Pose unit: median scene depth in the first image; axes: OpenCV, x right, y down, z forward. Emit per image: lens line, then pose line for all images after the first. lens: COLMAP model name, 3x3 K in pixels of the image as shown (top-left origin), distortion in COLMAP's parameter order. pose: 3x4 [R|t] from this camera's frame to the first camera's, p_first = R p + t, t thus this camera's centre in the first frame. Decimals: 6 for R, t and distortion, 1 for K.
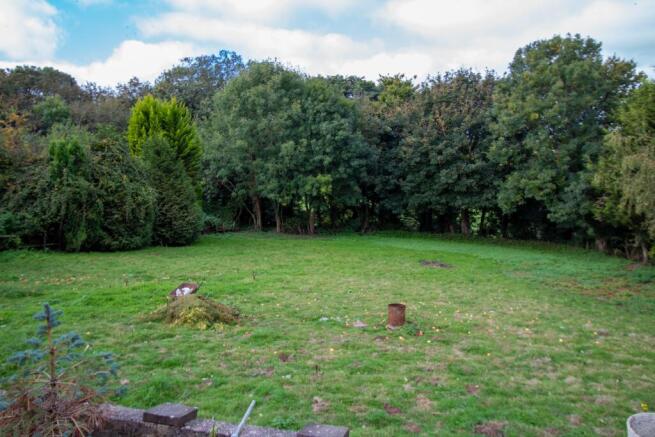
lens RADIAL K [[481.4, 0, 327.1], [0, 481.4, 217.6], [0, 0, 1]] dist [-0.005516, 0.005129]
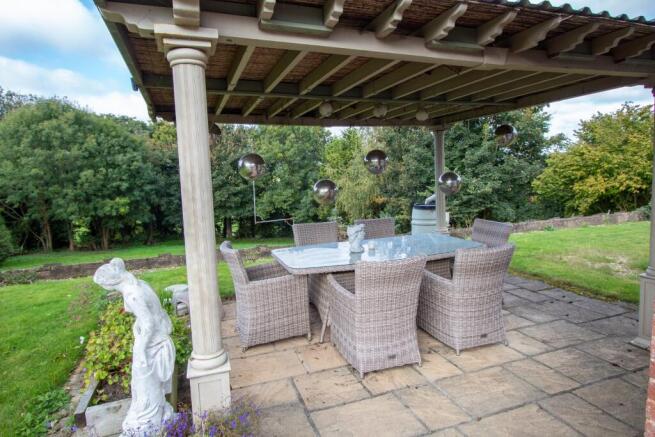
lens RADIAL K [[391.6, 0, 328.3], [0, 391.6, 218.3], [0, 0, 1]] dist [0.005222, 0.001353]
pose [[0.814462, -0.064070, 0.576669, -0.155622], [0.085227, 0.996315, -0.009677, 0.016010], [-0.573924, 0.057029, 0.816920, -0.098732]]
